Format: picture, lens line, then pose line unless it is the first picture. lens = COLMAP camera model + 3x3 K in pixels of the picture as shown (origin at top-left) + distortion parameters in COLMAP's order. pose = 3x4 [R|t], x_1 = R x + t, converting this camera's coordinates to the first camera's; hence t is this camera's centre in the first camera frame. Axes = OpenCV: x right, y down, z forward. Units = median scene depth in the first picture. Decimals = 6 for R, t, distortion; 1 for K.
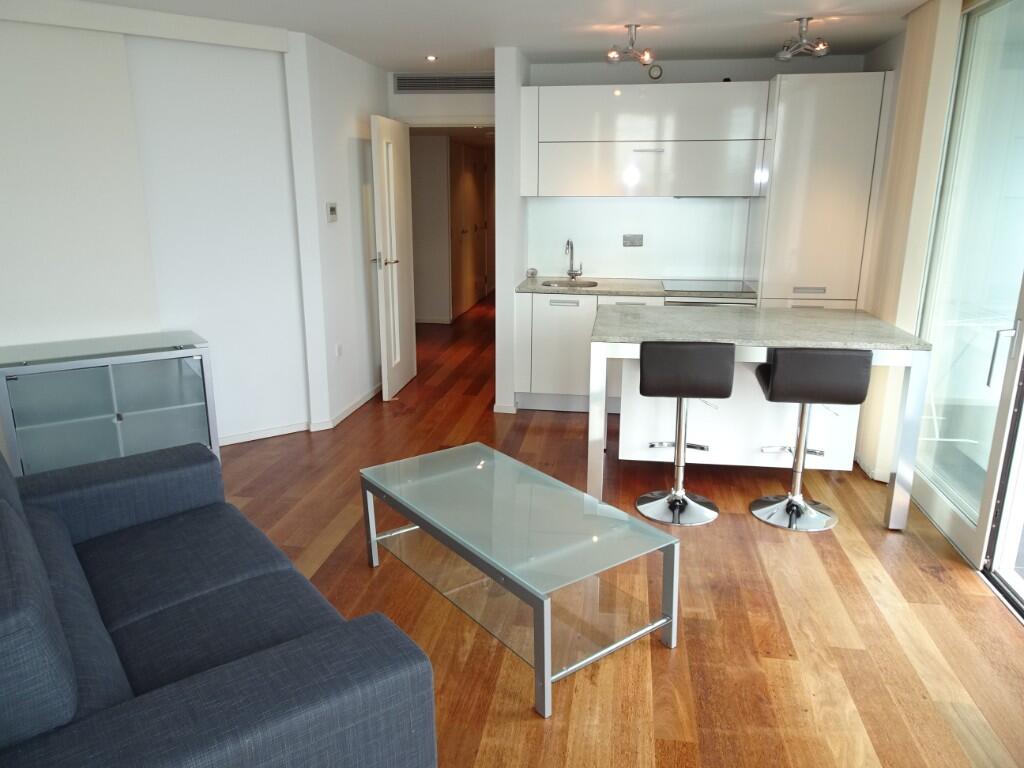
lens RADIAL K [[721.4, 0, 512.0], [0, 721.4, 384.0], [0, 0, 1]] dist [0.004226, 0.000714]
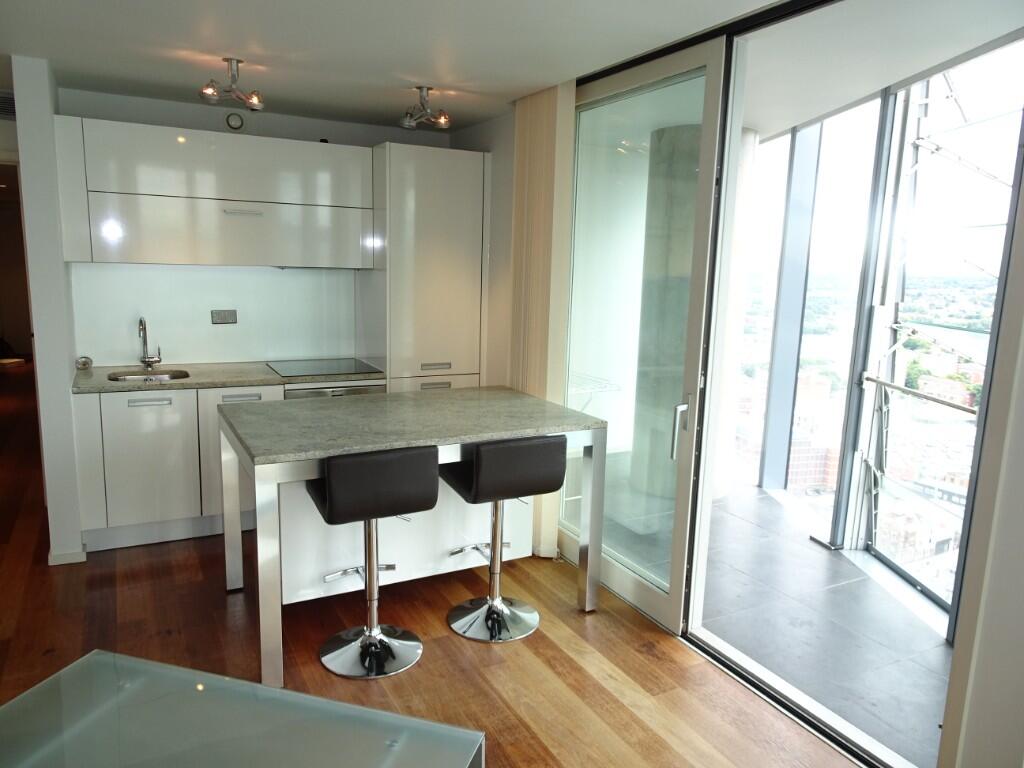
lens RADIAL K [[721.4, 0, 512.0], [0, 721.4, 384.0], [0, 0, 1]] dist [0.004226, 0.000714]
pose [[0.792521, -0.079713, 0.604613, -0.112003], [0.127937, 0.991091, -0.037033, -0.074035], [-0.596274, 0.106702, 0.795658, 0.229118]]
